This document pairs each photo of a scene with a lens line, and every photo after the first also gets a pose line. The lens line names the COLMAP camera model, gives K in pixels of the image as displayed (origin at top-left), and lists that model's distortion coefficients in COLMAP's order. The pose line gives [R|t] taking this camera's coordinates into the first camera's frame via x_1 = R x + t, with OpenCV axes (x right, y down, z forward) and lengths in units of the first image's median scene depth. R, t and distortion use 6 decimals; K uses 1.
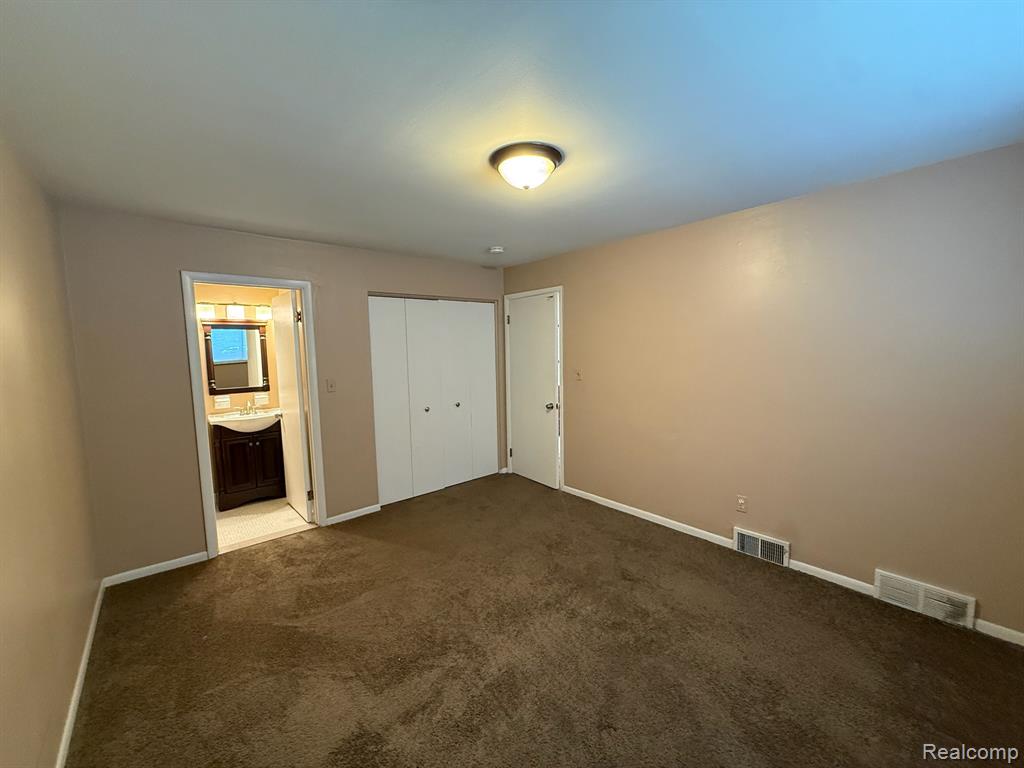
lens RADIAL K [[413.0, 0, 506.3], [0, 413.0, 385.6], [0, 0, 1]] dist [0.014274, -0.000955]
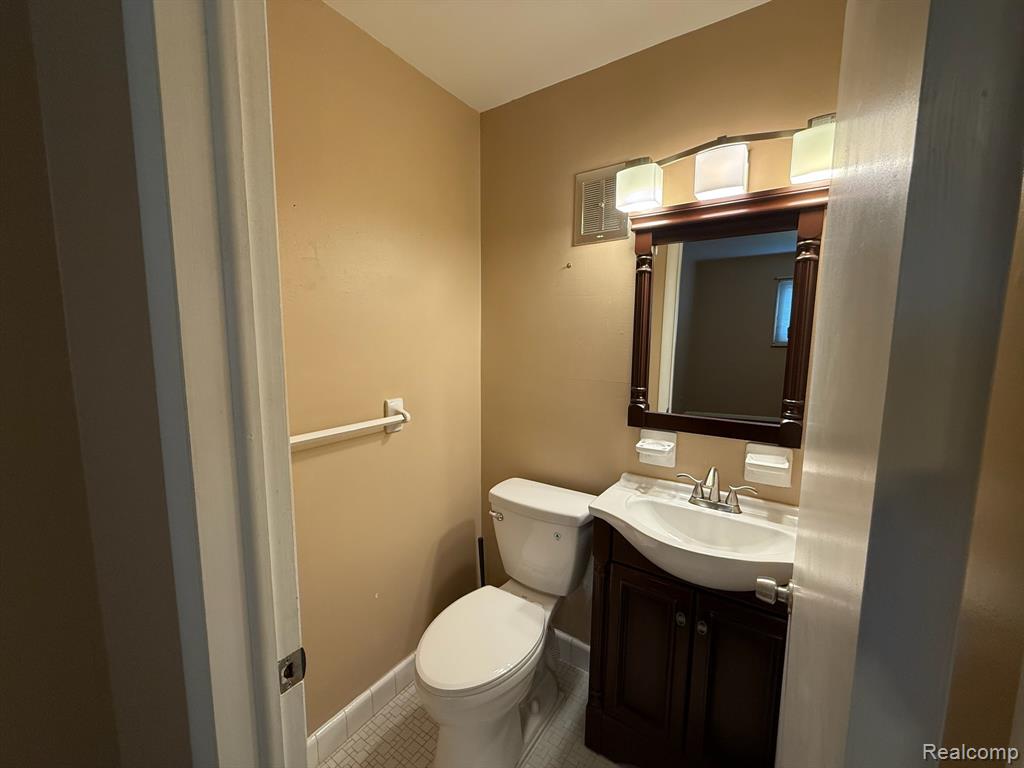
lens RADIAL K [[413.0, 0, 515.6], [0, 413.0, 385.5], [0, 0, 1]] dist [0.014274, -0.000955]
pose [[0.267384, 0.146914, -0.952325, -0.676731], [-0.105081, 0.986860, 0.122738, -0.082008], [0.957843, 0.067253, 0.279308, 1.380582]]
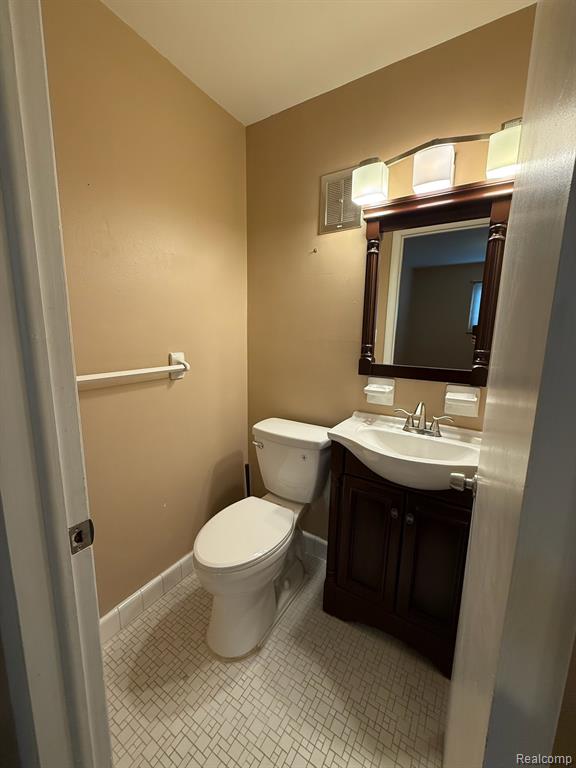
lens RADIAL K [[309.7, 0, 292.2], [0, 309.7, 380.0], [0, 0, 1]] dist [0.014274, -0.000955]
pose [[0.308547, 0.190391, -0.931960, -0.684630], [-0.116828, 0.979931, 0.161513, -0.033895], [0.944007, 0.059045, 0.324598, 1.400465]]
